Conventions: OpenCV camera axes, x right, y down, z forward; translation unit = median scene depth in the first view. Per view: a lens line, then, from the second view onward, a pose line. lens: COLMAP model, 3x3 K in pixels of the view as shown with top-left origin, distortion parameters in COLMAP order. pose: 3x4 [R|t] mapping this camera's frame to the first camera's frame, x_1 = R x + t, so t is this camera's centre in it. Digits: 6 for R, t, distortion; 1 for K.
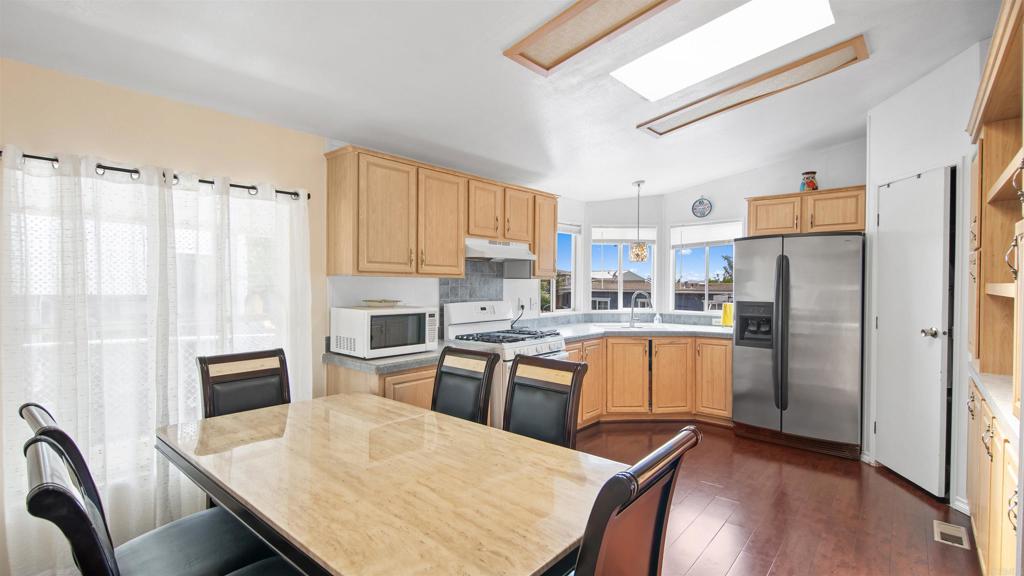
lens RADIAL K [[466.7, 0, 512.0], [0, 466.7, 288.0], [0, 0, 1]] dist [0.000948, -0.000258]
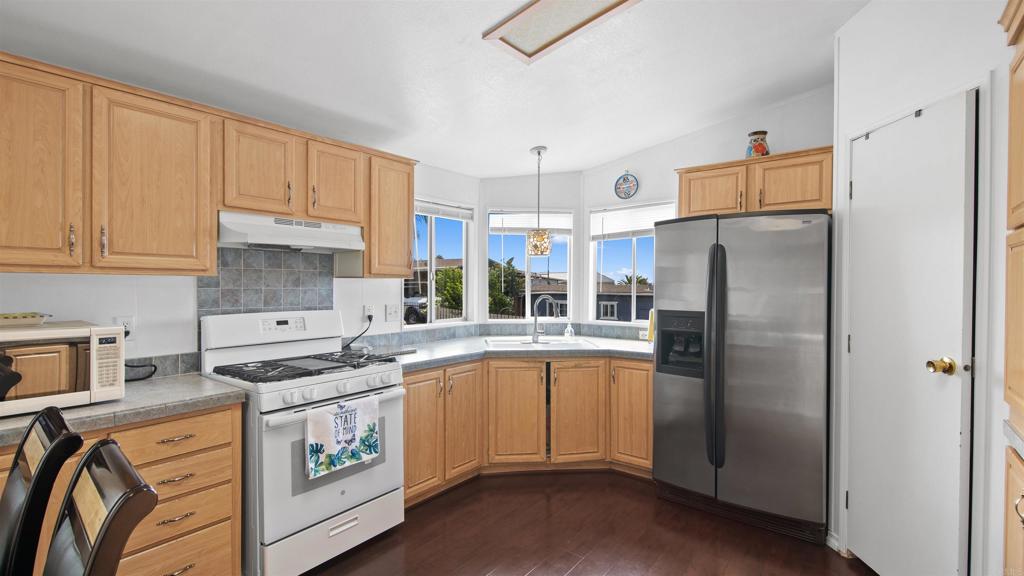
lens RADIAL K [[463.3, 0, 513.3], [0, 463.3, 289.9], [0, 0, 1]] dist [-0.003026, -0.001251]
pose [[0.998661, -0.001703, 0.051701, 0.218376], [0.001729, 0.999998, -0.000473, -0.001478], [-0.051701, 0.000562, 0.998662, 0.299049]]
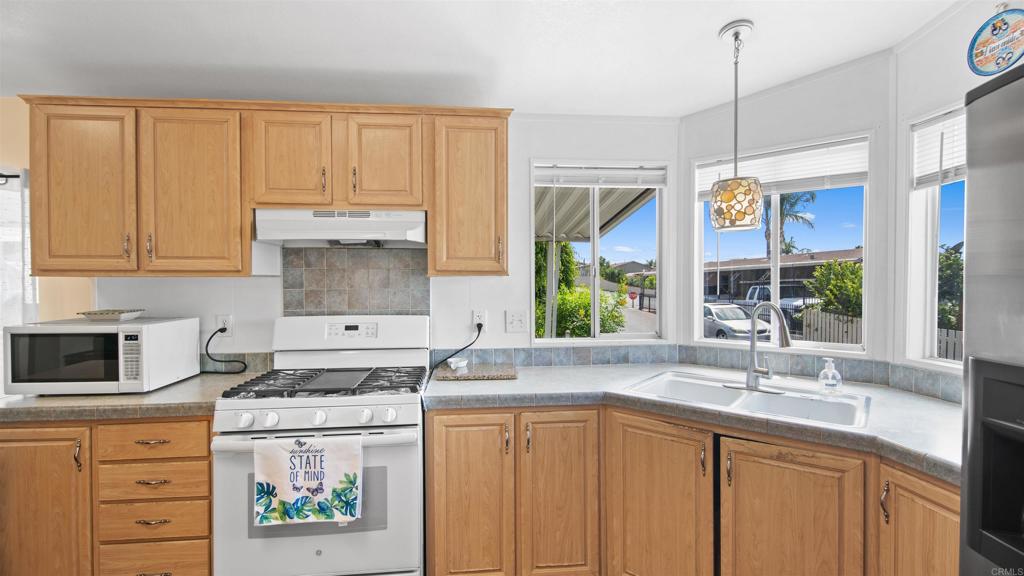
lens RADIAL K [[463.3, 0, 513.3], [0, 463.3, 289.9], [0, 0, 1]] dist [-0.003026, -0.001251]
pose [[0.725976, 0.002681, -0.687715, 0.461781], [-0.001510, 0.999996, 0.002304, -0.005325], [0.687719, -0.000634, 0.725977, 0.663358]]
